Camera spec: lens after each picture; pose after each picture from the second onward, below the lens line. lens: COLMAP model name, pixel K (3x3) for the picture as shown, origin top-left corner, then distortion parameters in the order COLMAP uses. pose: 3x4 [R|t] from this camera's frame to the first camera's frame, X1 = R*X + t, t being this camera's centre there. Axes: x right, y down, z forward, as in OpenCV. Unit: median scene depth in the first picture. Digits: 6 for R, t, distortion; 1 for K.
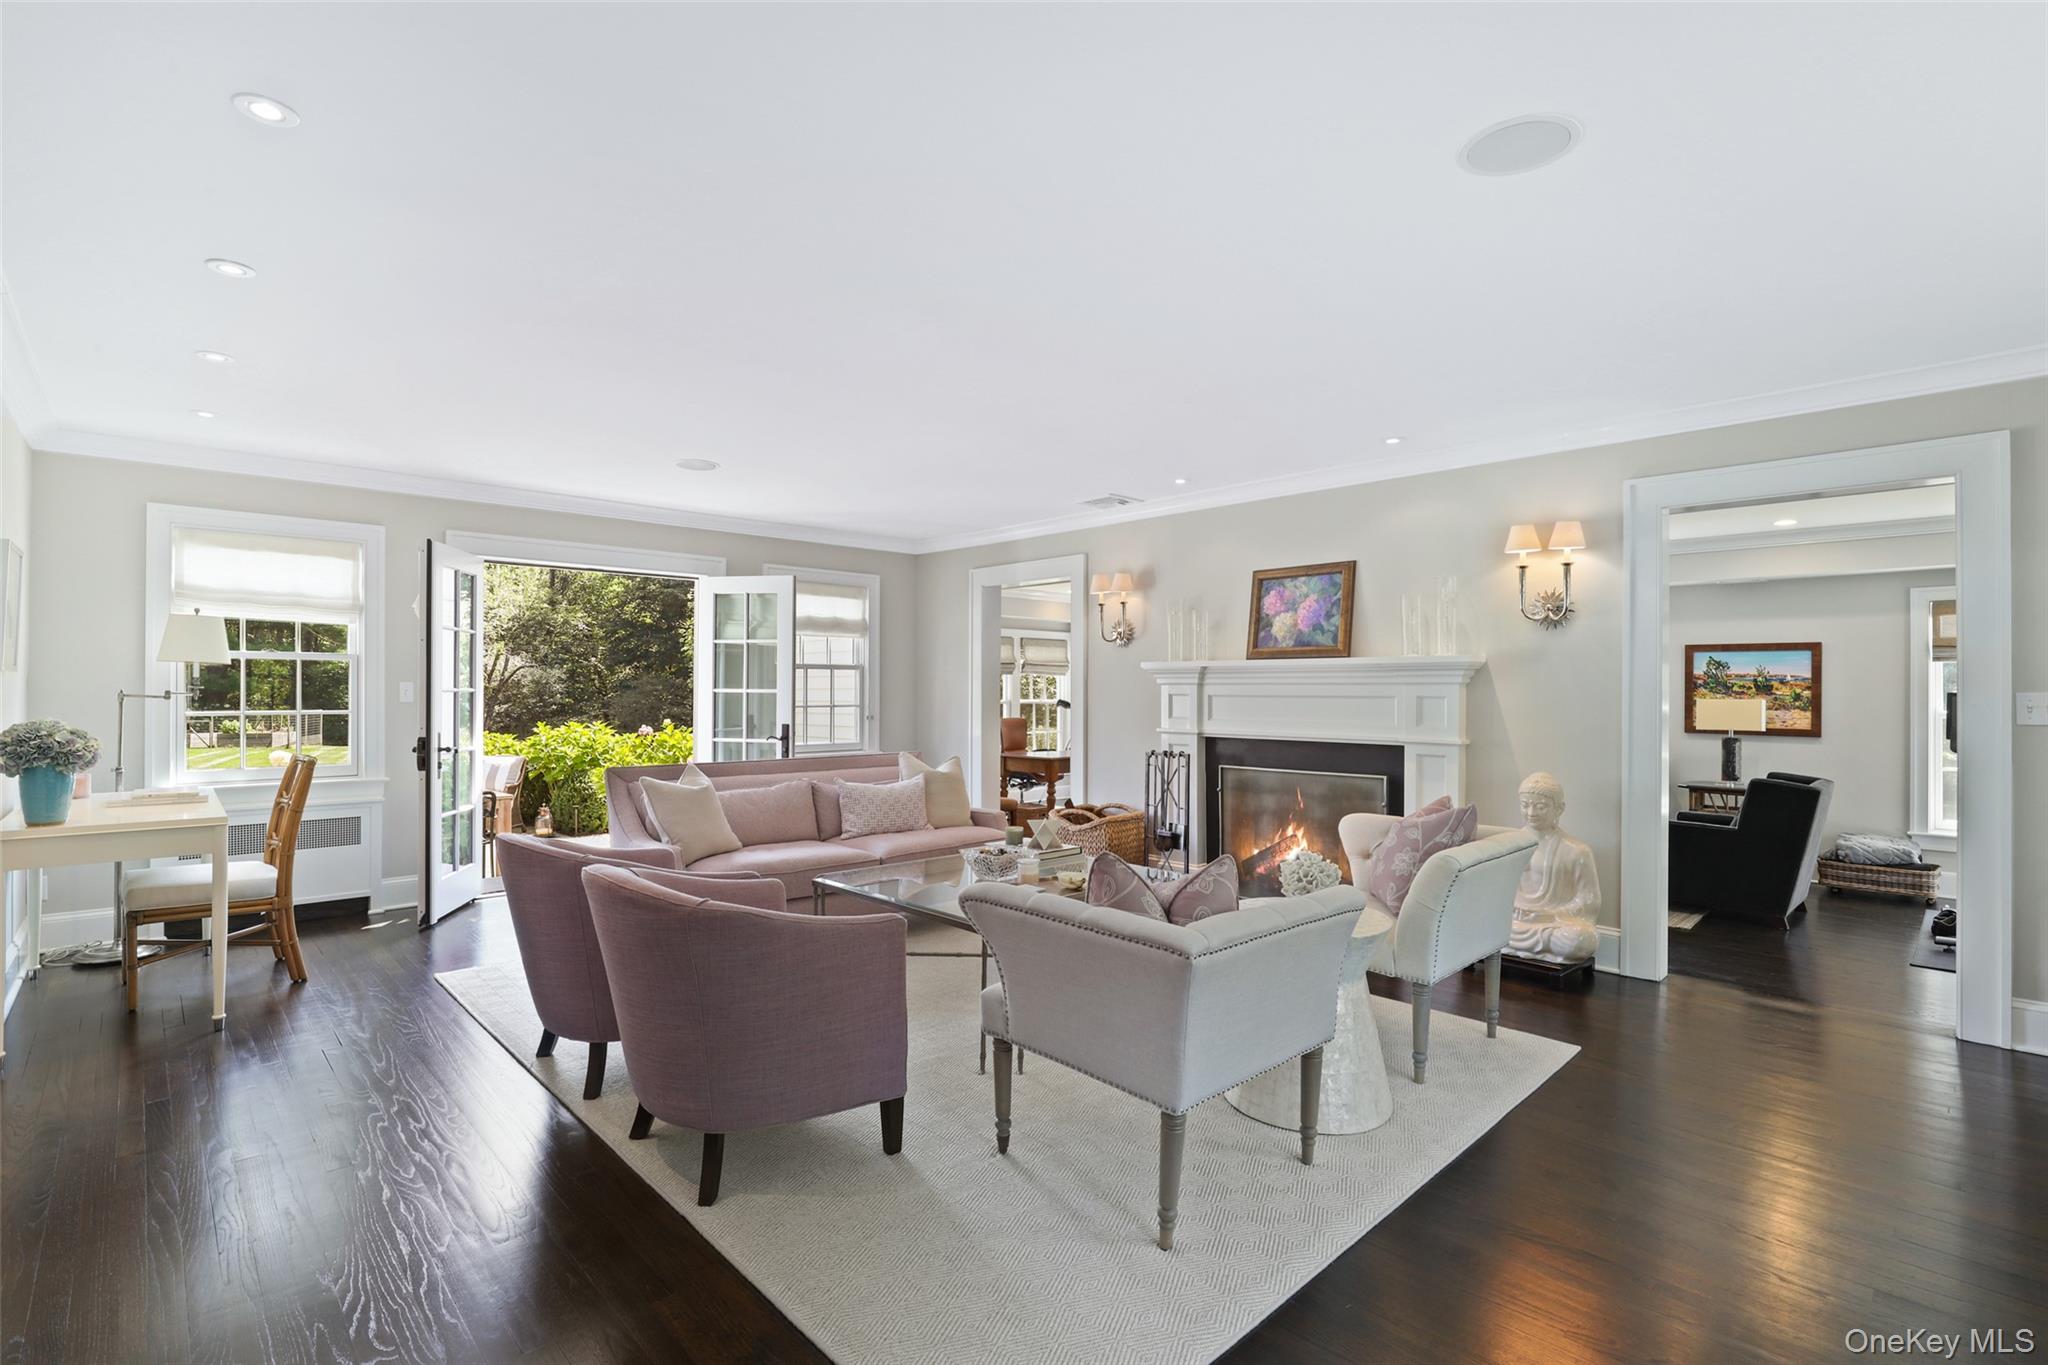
lens RADIAL K [[940.7, 0, 1027.8], [0, 940.7, 691.6], [0, 0, 1]] dist [-0.032590, 0.009716]
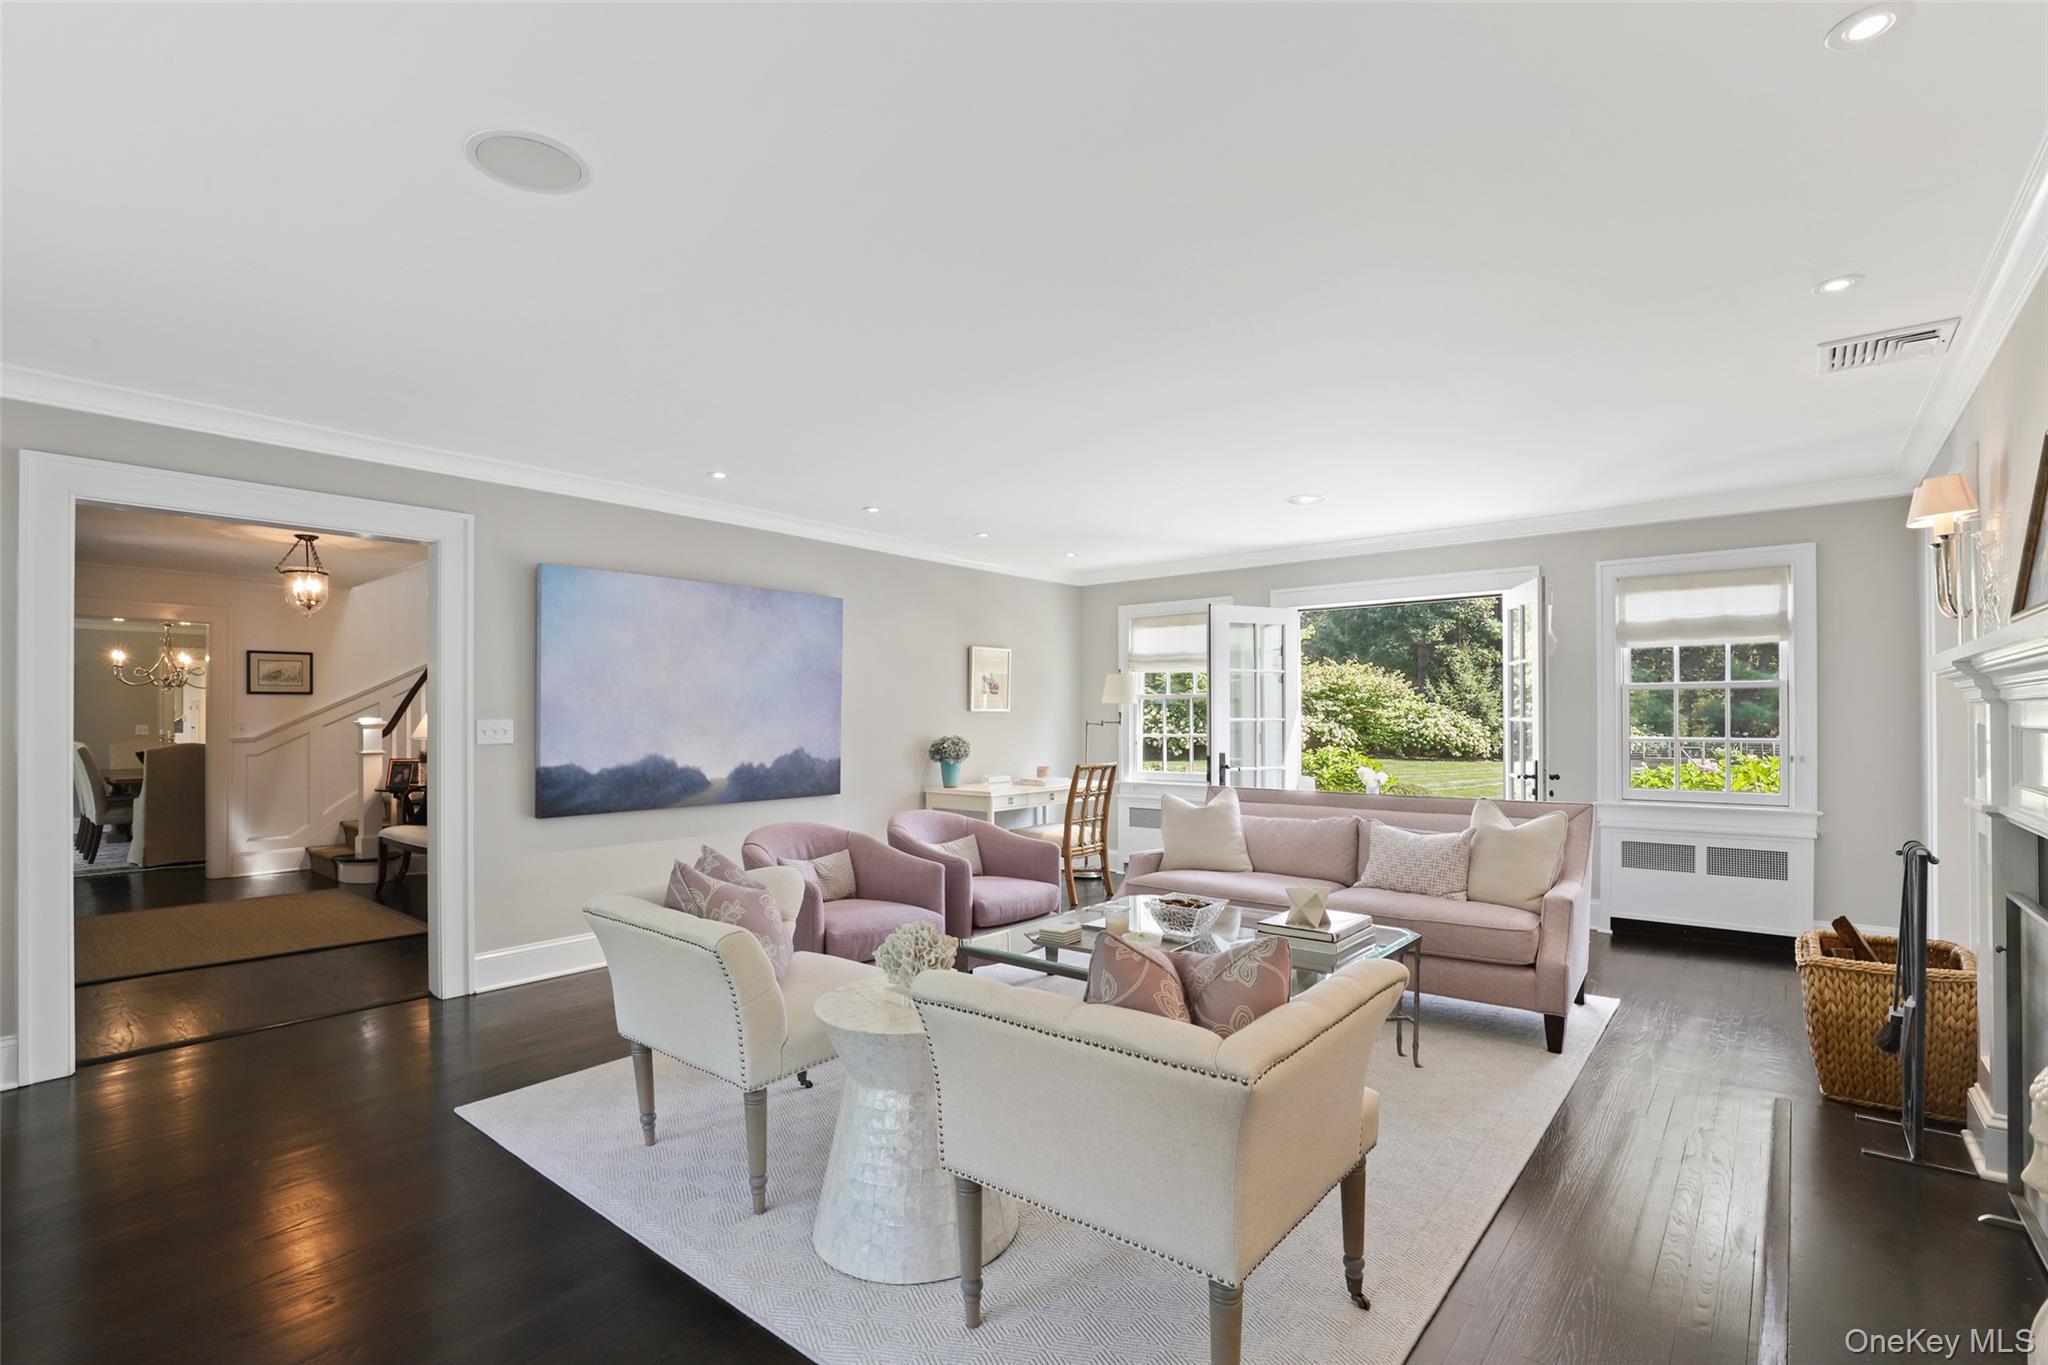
lens RADIAL K [[940.7, 0, 1027.8], [0, 940.7, 691.6], [0, 0, 1]] dist [-0.032590, 0.009716]
pose [[0.131125, -0.031008, -0.990881, 0.486926], [0.001920, 0.999517, -0.031024, -0.001553], [0.991364, 0.002165, 0.131122, 0.438536]]
